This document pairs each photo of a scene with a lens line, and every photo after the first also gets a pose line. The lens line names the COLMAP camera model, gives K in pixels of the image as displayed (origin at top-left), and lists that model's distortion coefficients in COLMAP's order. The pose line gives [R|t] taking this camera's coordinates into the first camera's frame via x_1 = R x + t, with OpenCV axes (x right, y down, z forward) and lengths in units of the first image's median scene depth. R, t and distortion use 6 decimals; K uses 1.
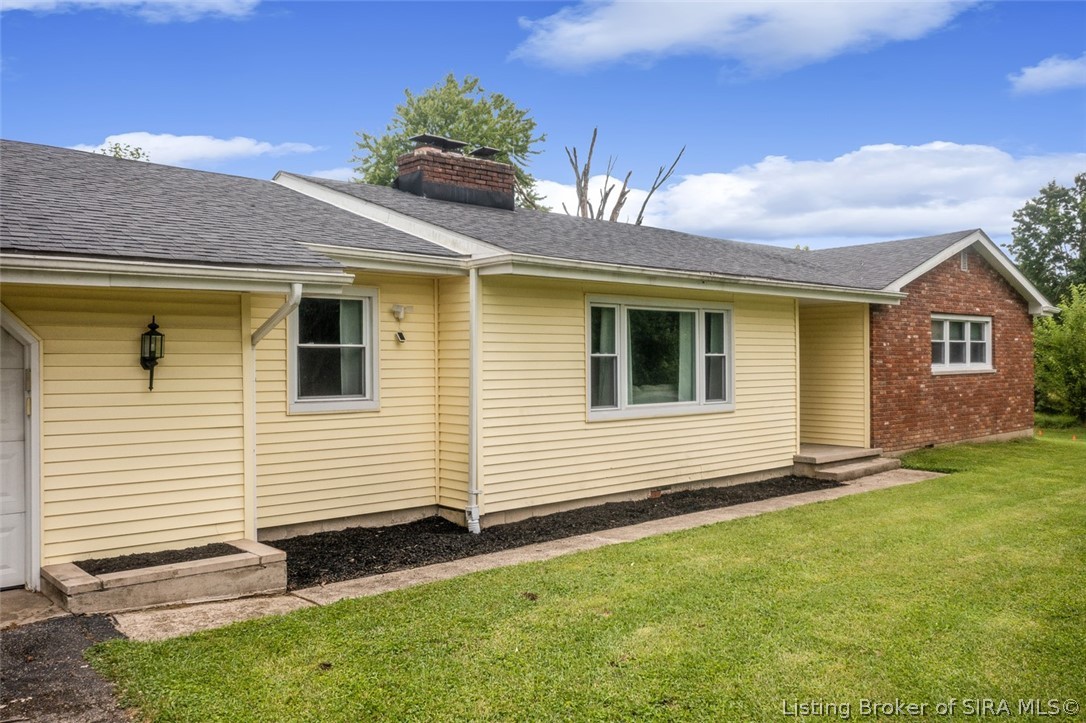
lens RADIAL K [[858.0, 0, 539.3], [0, 858.0, 358.1], [0, 0, 1]] dist [-0.017228, 0.010494]
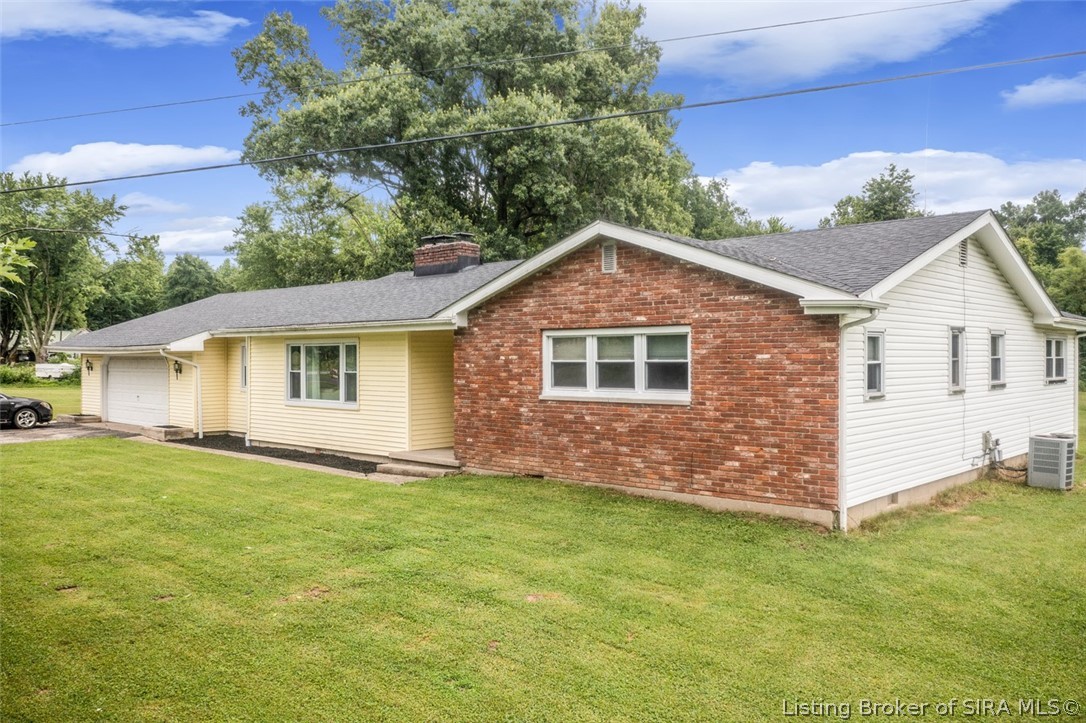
lens RADIAL K [[858.0, 0, 550.9], [0, 858.0, 362.5], [0, 0, 1]] dist [-0.017228, 0.010494]
pose [[0.115188, 0.015438, -0.993224, 1.806786], [0.006554, 0.999846, 0.016301, -0.044925], [0.993322, -0.008387, 0.115069, 1.201073]]
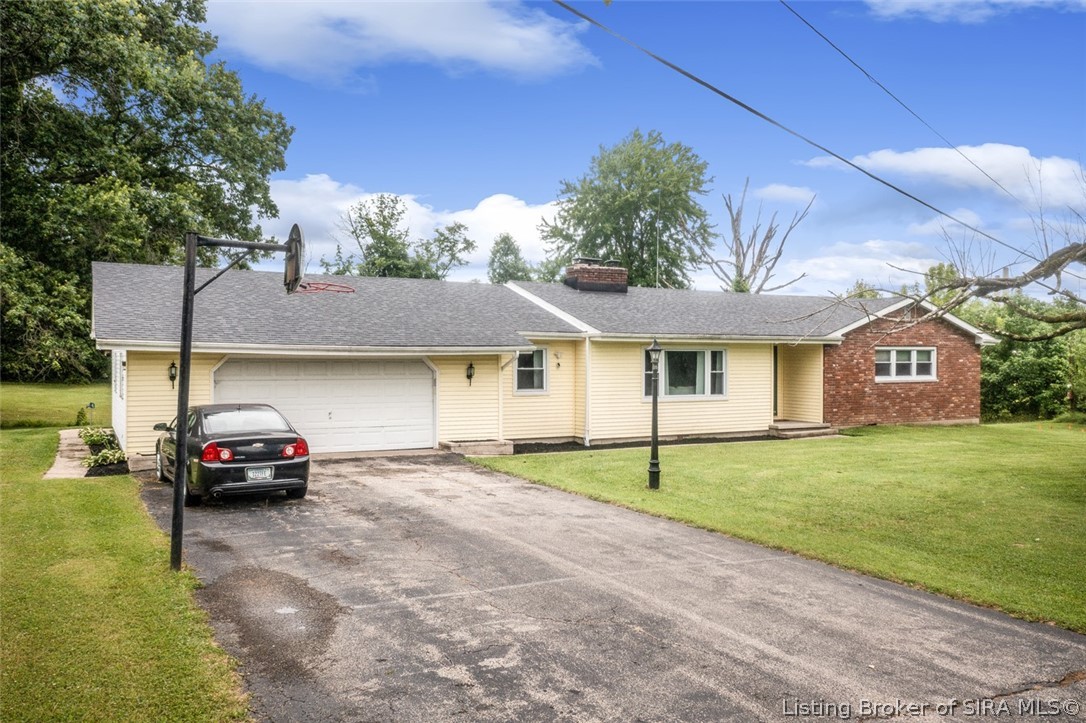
lens RADIAL K [[858.0, 0, 553.3], [0, 858.0, 360.2], [0, 0, 1]] dist [-0.017228, 0.010494]
pose [[0.973925, 0.009207, -0.226682, 0.292140], [-0.007623, 0.999940, 0.007864, -0.045028], [0.226741, -0.005931, 0.973937, -1.064206]]
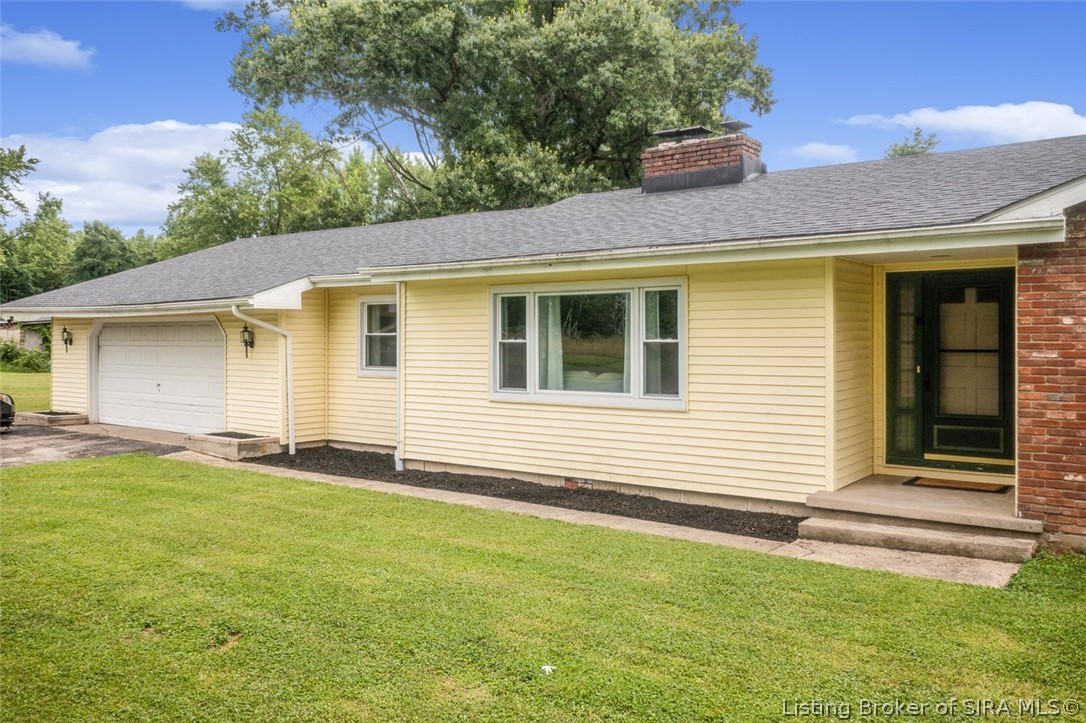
lens RADIAL K [[858.0, 0, 544.1], [0, 858.0, 328.0], [0, 0, 1]] dist [-0.017228, 0.010494]
pose [[0.215793, -0.003972, -0.976431, 1.017851], [0.004752, 0.999984, -0.003017, -0.014837], [0.976428, -0.003989, 0.215808, 0.719650]]
